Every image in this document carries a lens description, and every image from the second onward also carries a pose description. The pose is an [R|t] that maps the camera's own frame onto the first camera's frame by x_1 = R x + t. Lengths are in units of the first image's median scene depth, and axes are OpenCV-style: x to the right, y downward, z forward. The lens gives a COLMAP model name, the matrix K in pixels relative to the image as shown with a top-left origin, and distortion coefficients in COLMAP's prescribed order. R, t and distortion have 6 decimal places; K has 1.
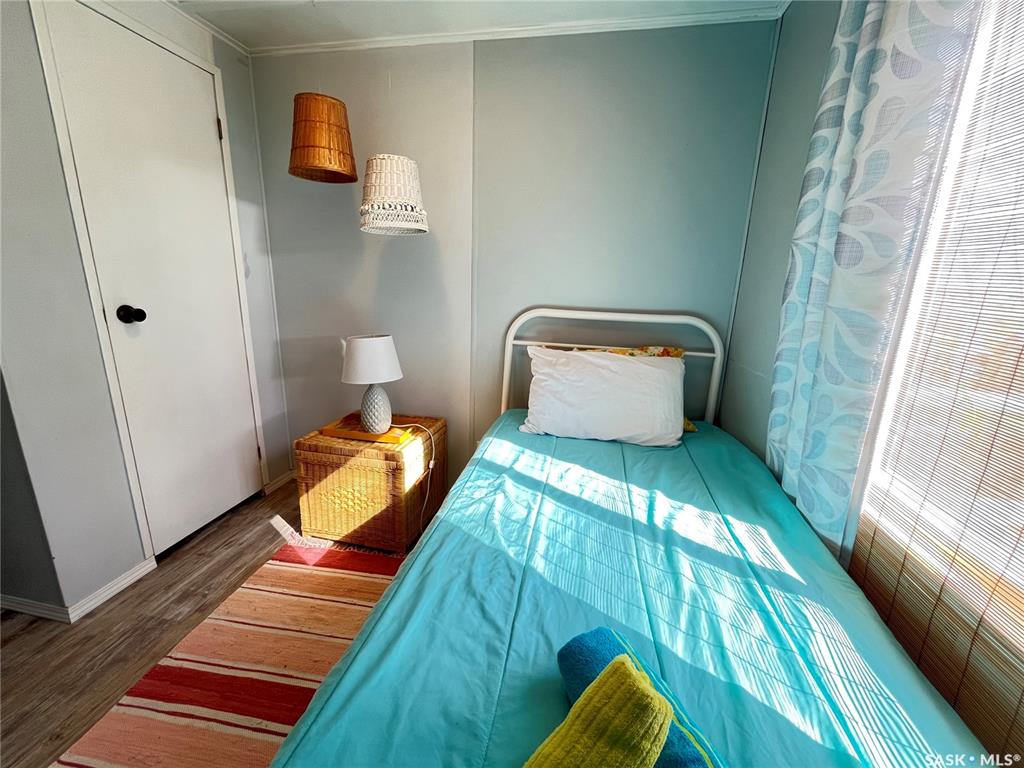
lens RADIAL K [[414.5, 0, 512.0], [0, 414.5, 384.0], [0, 0, 1]] dist [-0.002618, -0.000139]
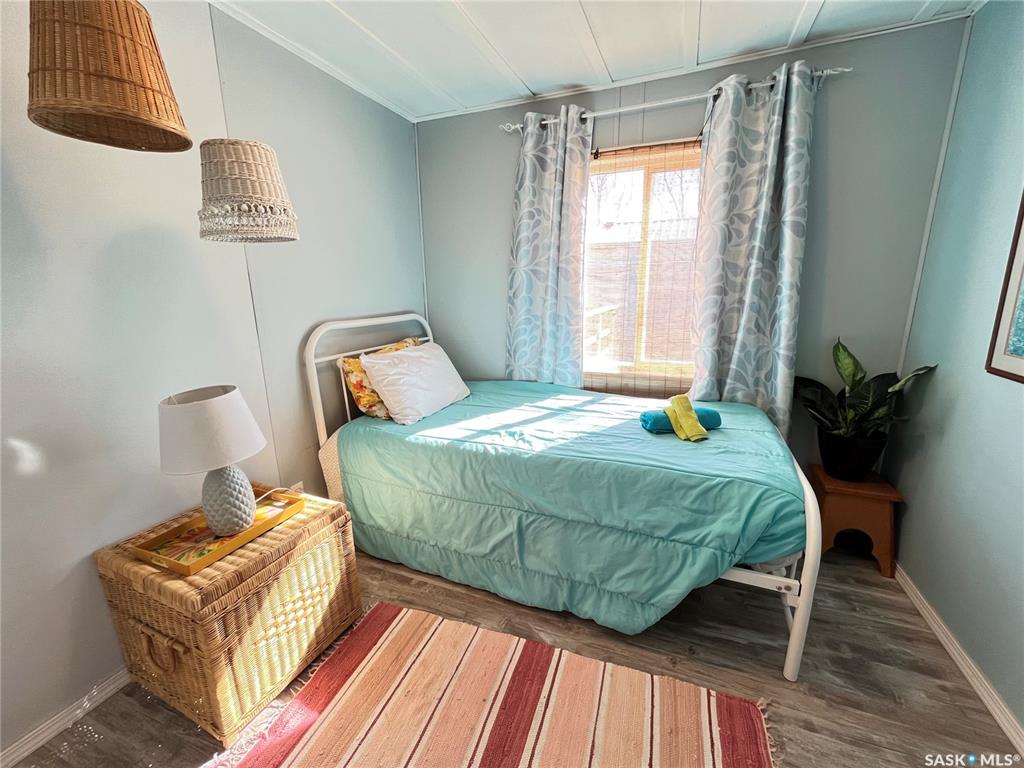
lens RADIAL K [[414.5, 0, 512.0], [0, 414.5, 384.0], [0, 0, 1]] dist [-0.002618, -0.000139]
pose [[0.194064, -0.260367, 0.945805, -1.019644], [0.262776, 0.942698, 0.205595, -0.160231], [-0.945139, 0.208636, 0.251362, 0.437693]]
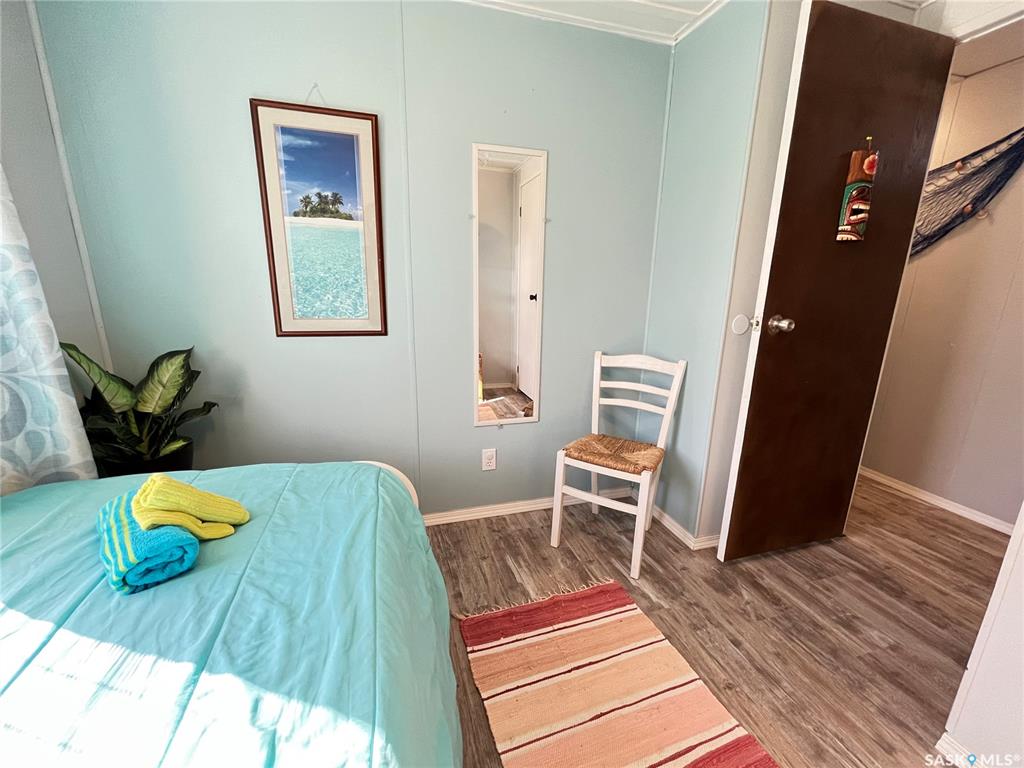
lens RADIAL K [[414.5, 0, 512.0], [0, 414.5, 384.0], [0, 0, 1]] dist [-0.002618, -0.000139]
pose [[-0.883720, 0.060933, -0.464033, -0.072105], [-0.163035, 0.889305, 0.427266, -0.189598], [0.438702, 0.453237, -0.775962, 0.840805]]
